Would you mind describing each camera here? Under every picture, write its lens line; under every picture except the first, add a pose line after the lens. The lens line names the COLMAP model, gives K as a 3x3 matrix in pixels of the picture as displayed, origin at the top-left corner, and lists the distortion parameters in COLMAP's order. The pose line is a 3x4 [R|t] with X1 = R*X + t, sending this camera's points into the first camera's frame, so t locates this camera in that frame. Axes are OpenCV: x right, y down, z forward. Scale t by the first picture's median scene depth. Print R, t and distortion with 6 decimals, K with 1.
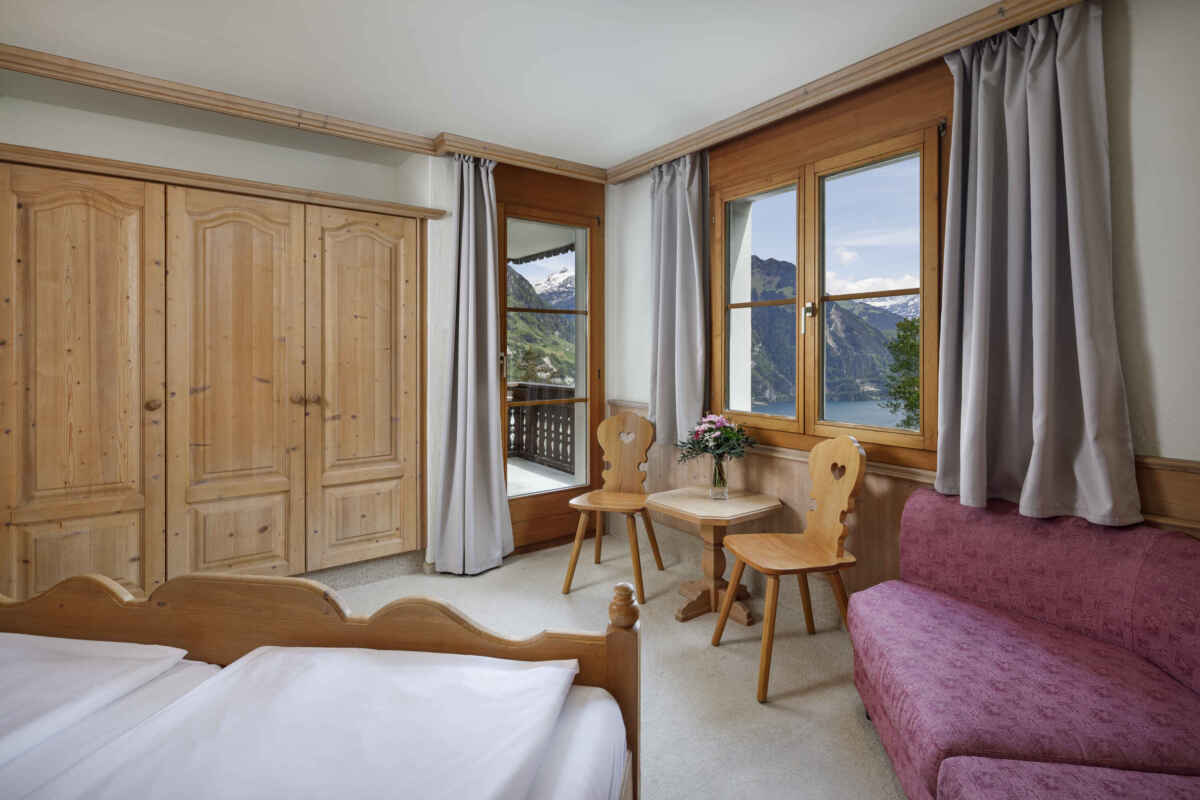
lens RADIAL K [[597.8, 0, 598.2], [0, 597.8, 358.0], [0, 0, 1]] dist [-0.000752, -0.000446]
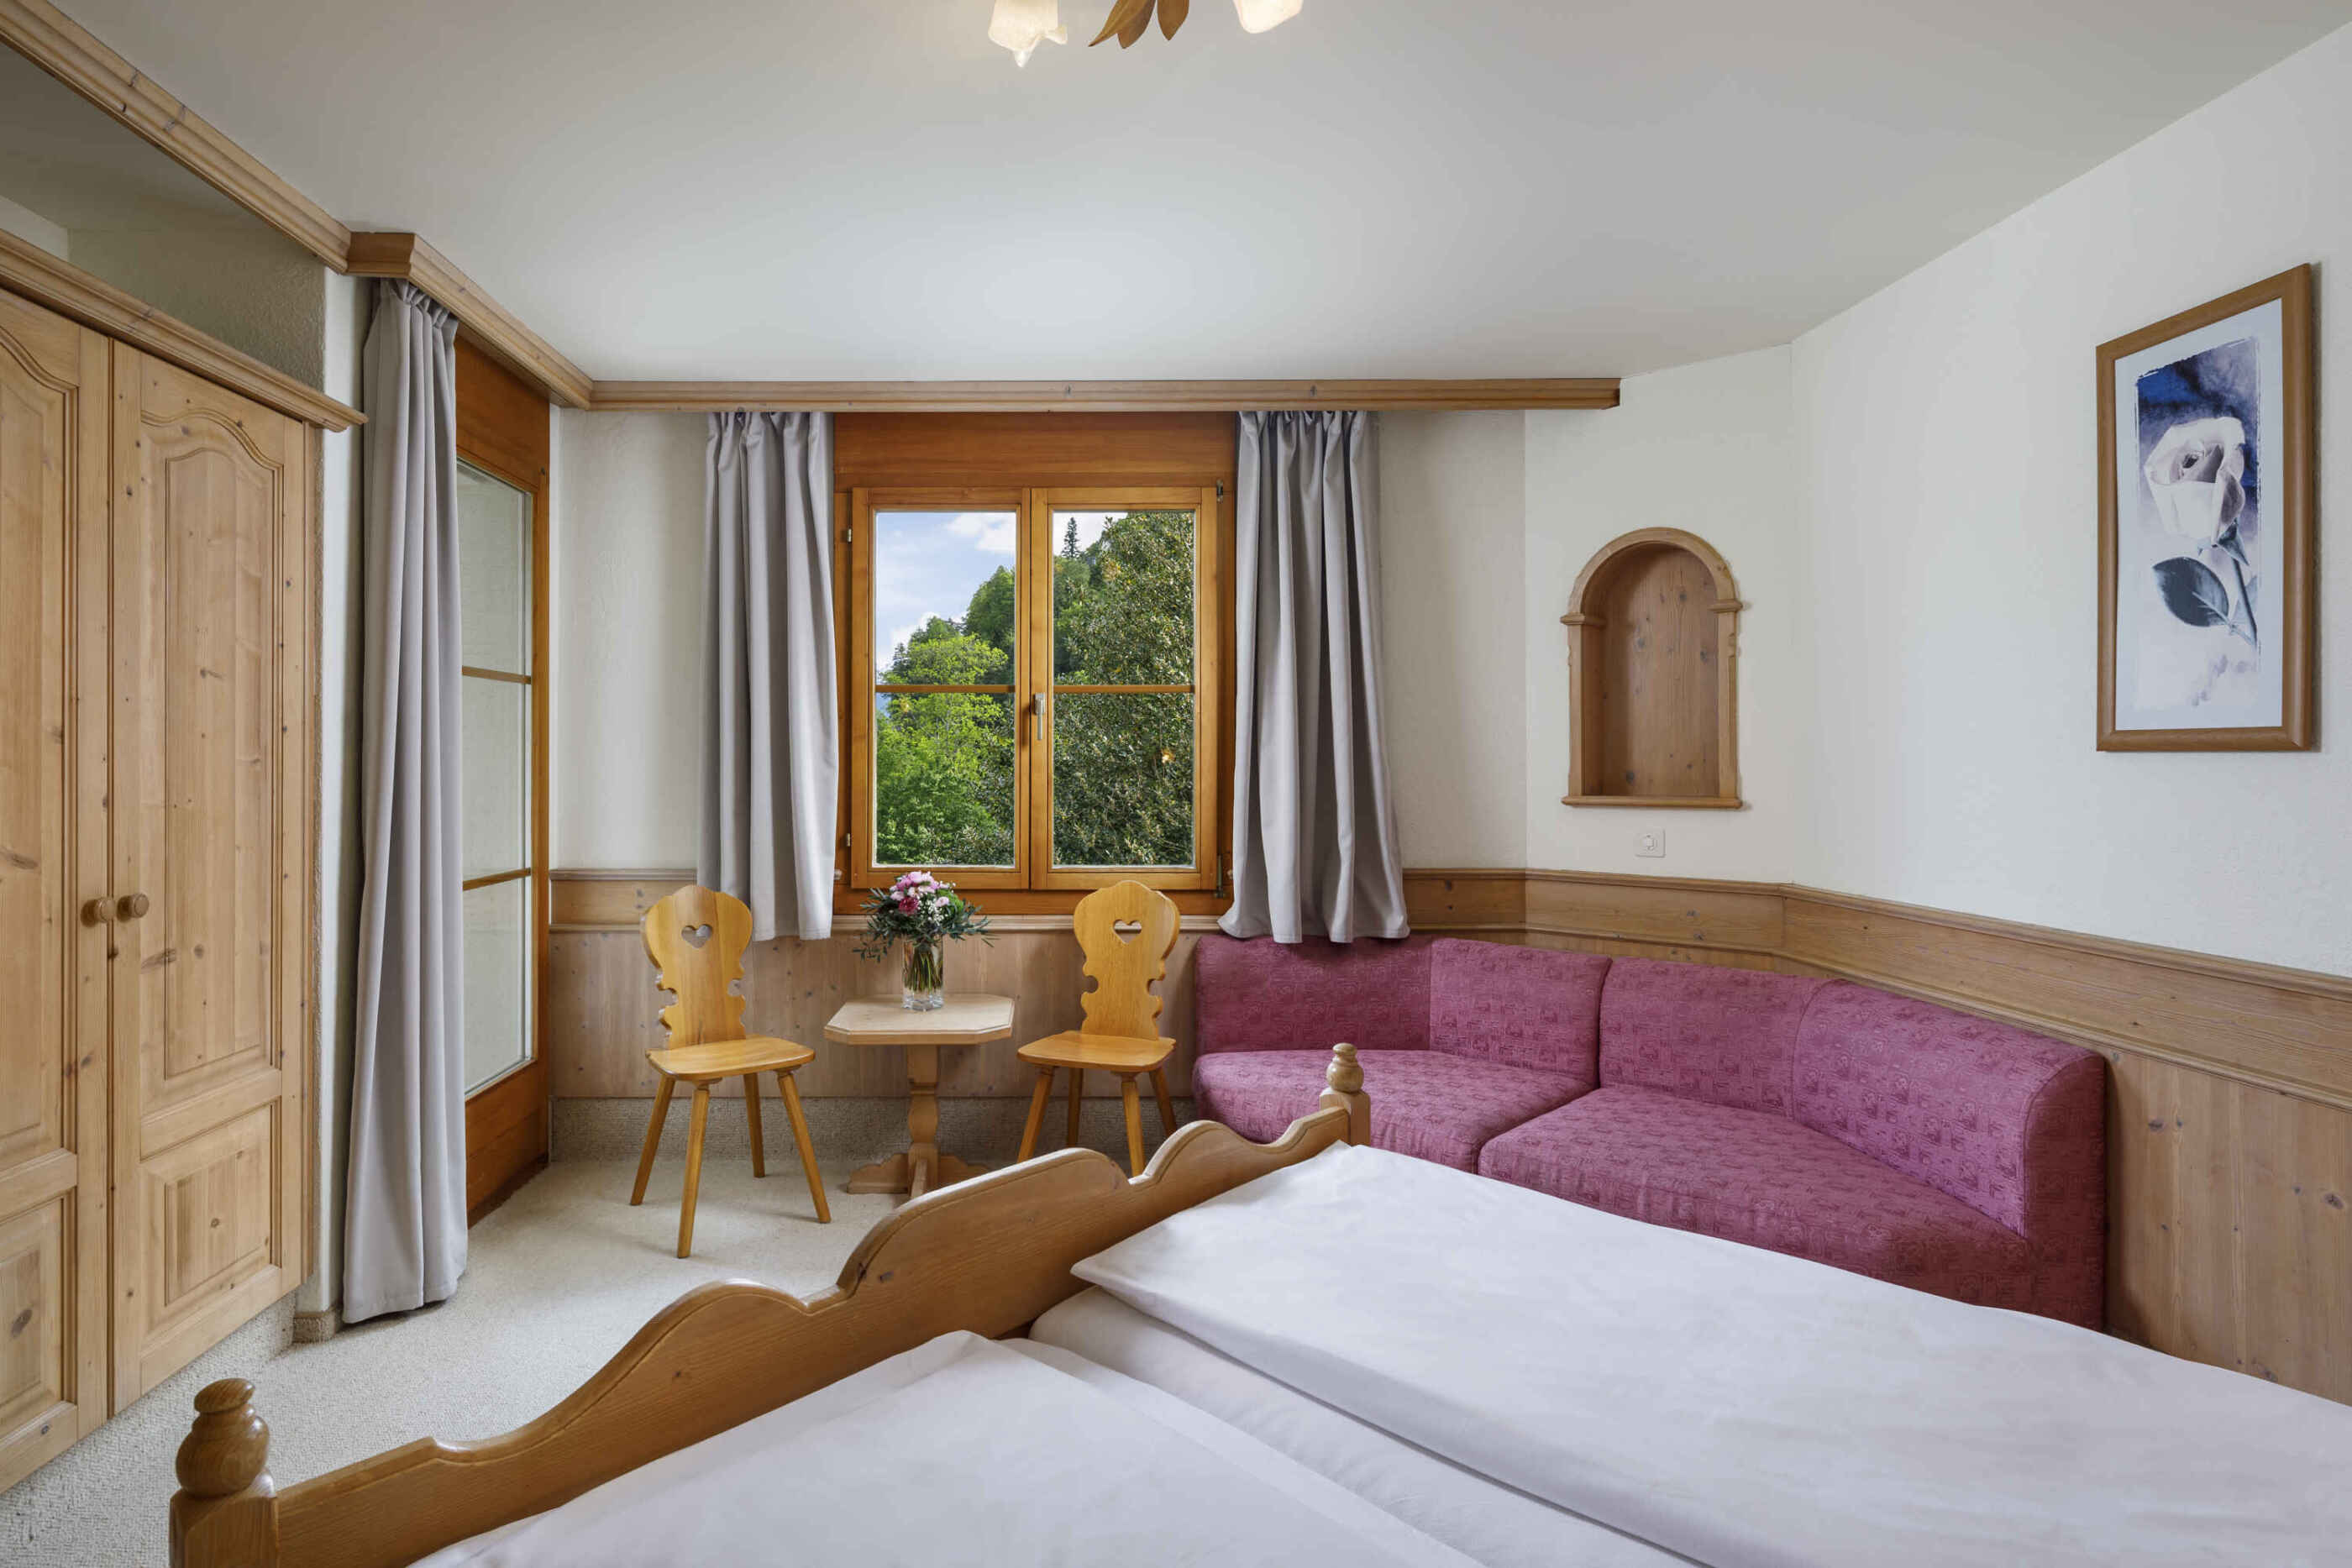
lens RADIAL K [[1238.4, 0, 1170.3], [0, 1238.4, 762.2], [0, 0, 1]] dist [-0.003330, -0.001834]
pose [[0.550452, 0.000426, 0.834867, -0.737077], [0.004816, 0.999982, -0.003686, -0.009612], [-0.834853, 0.006050, 0.550439, 0.108545]]
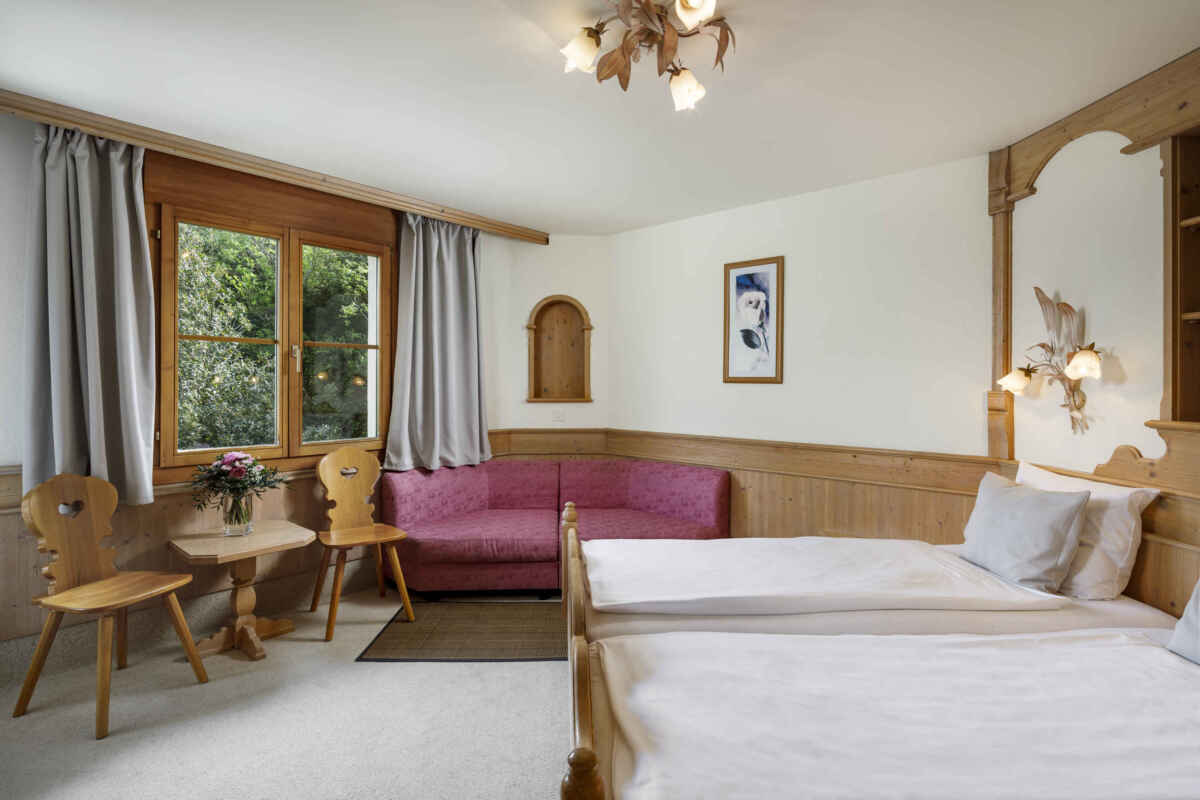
lens RADIAL K [[565.6, 0, 596.5], [0, 565.6, 385.7], [0, 0, 1]] dist [0.000539, -0.000434]
pose [[-0.253392, -0.006796, 0.967340, -0.892682], [0.000554, 0.999974, 0.007171, -0.020527], [-0.967364, 0.002353, -0.253382, 0.689976]]
